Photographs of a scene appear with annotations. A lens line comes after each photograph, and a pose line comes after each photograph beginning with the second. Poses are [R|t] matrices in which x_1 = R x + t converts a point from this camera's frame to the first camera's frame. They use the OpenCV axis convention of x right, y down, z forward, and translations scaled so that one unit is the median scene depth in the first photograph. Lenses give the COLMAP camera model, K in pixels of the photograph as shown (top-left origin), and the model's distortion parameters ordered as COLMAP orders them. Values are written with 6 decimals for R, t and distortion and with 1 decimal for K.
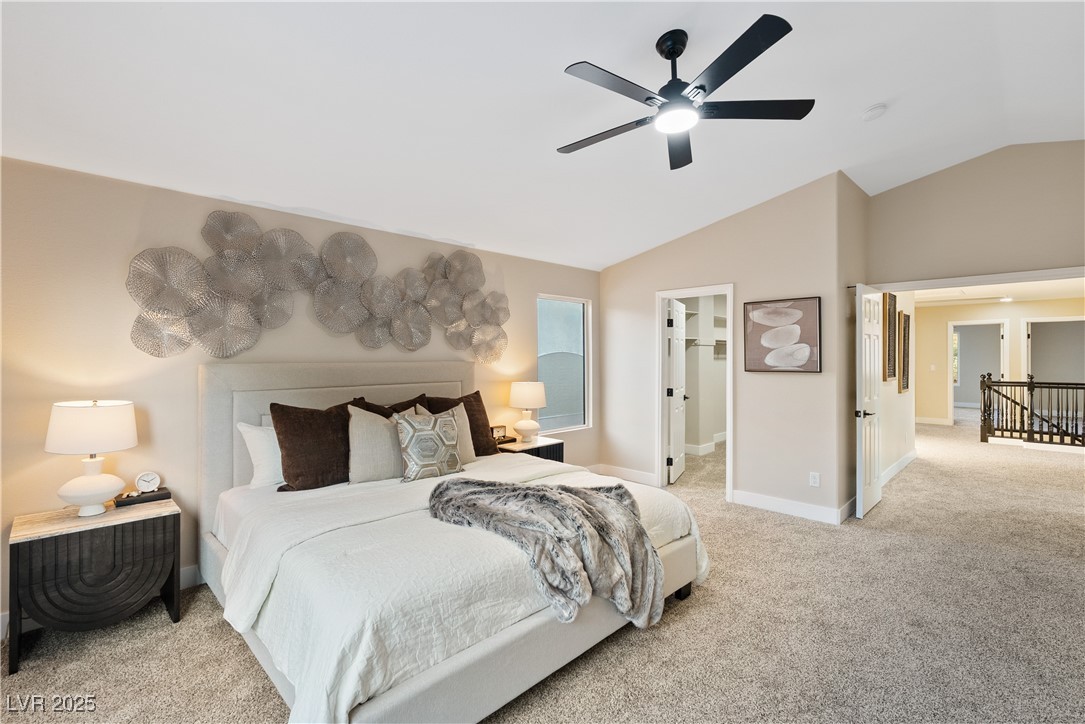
lens RADIAL K [[484.4, 0, 541.8], [0, 484.4, 353.3], [0, 0, 1]] dist [-0.001174, 0.000015]
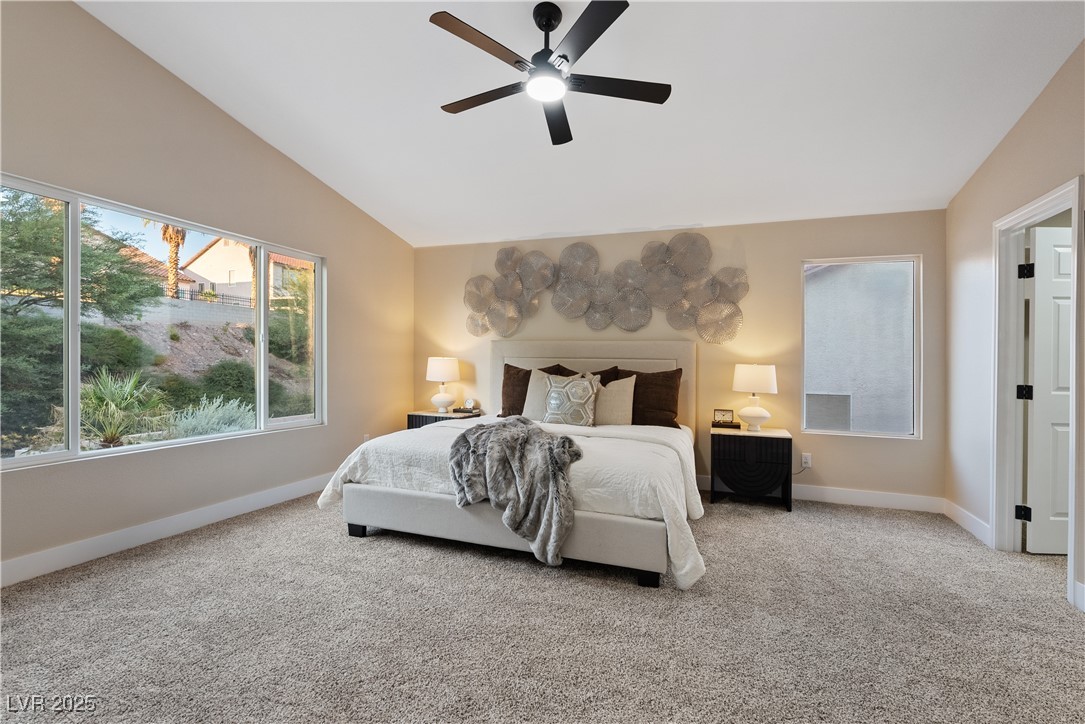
lens RADIAL K [[504.5, 0, 542.5], [0, 504.5, 362.0], [0, 0, 1]] dist [-0.003335, -0.000400]
pose [[0.419060, 0.011348, -0.907888, 0.780721], [-0.011816, 0.999905, 0.007044, 0.065523], [0.907882, 0.007776, 0.419155, 0.321335]]
